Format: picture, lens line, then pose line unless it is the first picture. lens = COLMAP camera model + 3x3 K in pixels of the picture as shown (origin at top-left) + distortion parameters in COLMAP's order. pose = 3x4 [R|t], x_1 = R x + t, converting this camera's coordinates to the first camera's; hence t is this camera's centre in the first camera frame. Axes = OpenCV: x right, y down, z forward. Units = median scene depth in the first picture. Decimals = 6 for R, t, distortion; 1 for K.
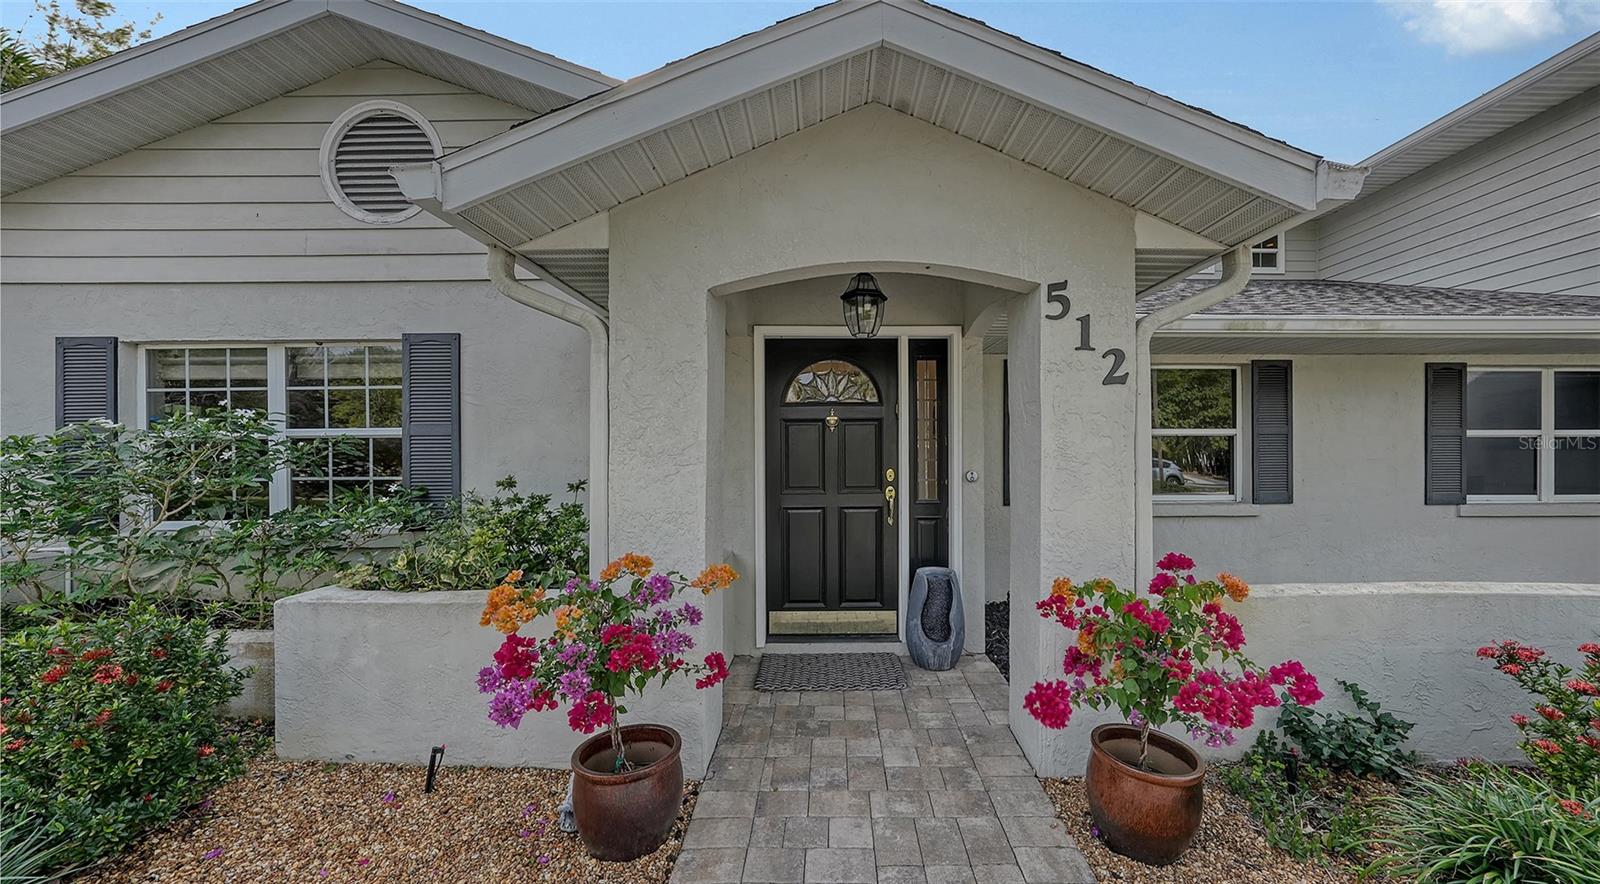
lens RADIAL K [[601.7, 0, 850.1], [0, 601.7, 445.6], [0, 0, 1]] dist [-0.015530, 0.000084]
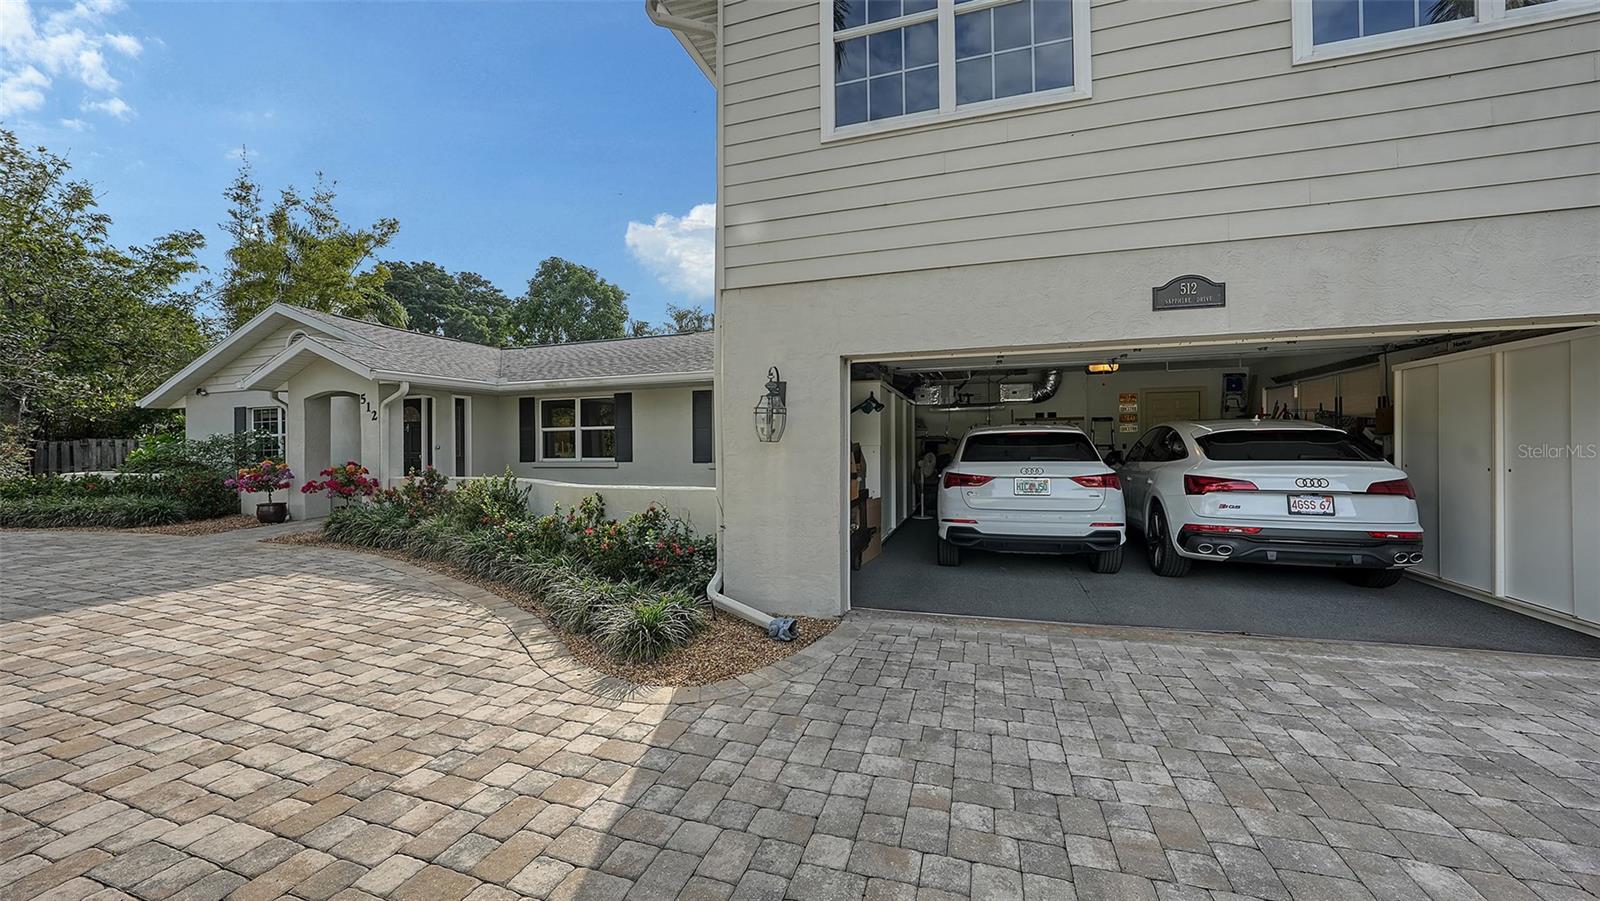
lens RADIAL K [[591.4, 0, 790.3], [0, 591.4, 429.6], [0, 0, 1]] dist [-0.013422, -0.000016]
pose [[0.933184, -0.017748, -0.358960, 2.695531], [0.014796, 0.999830, -0.010969, 0.022741], [0.359094, 0.004925, 0.933288, -0.965149]]
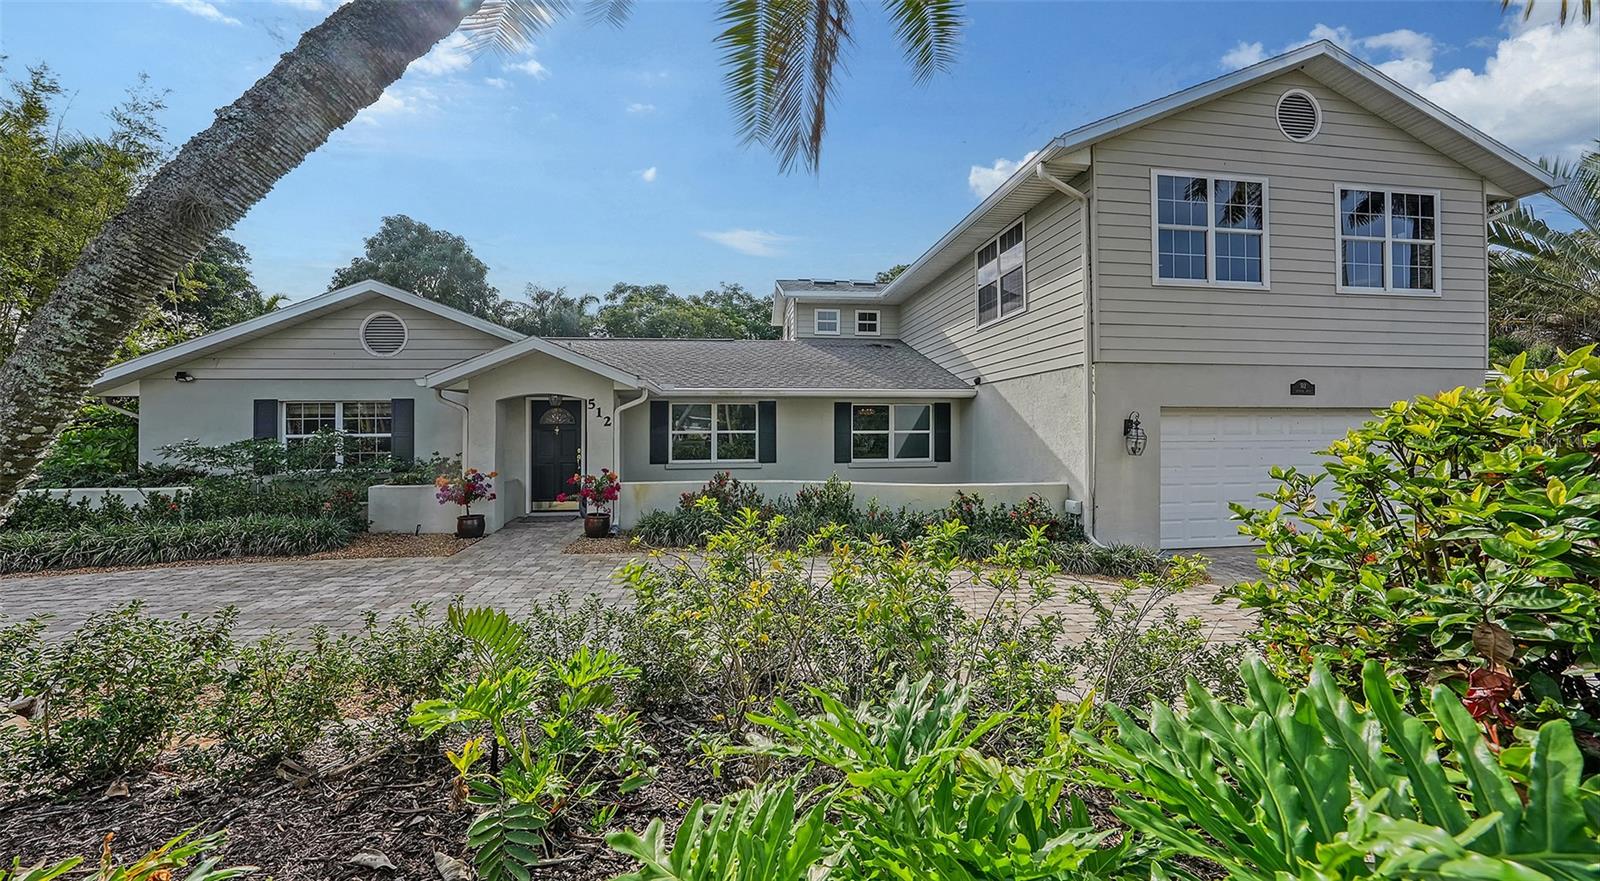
lens RADIAL K [[600.3, 0, 799.2], [0, 600.3, 407.7], [0, 0, 1]] dist [-0.025109, -0.000056]
pose [[0.995448, 0.002291, 0.095278, 0.819772], [-0.000401, 0.999803, -0.019855, -0.096003], [-0.095305, 0.019727, 0.995253, -1.833653]]
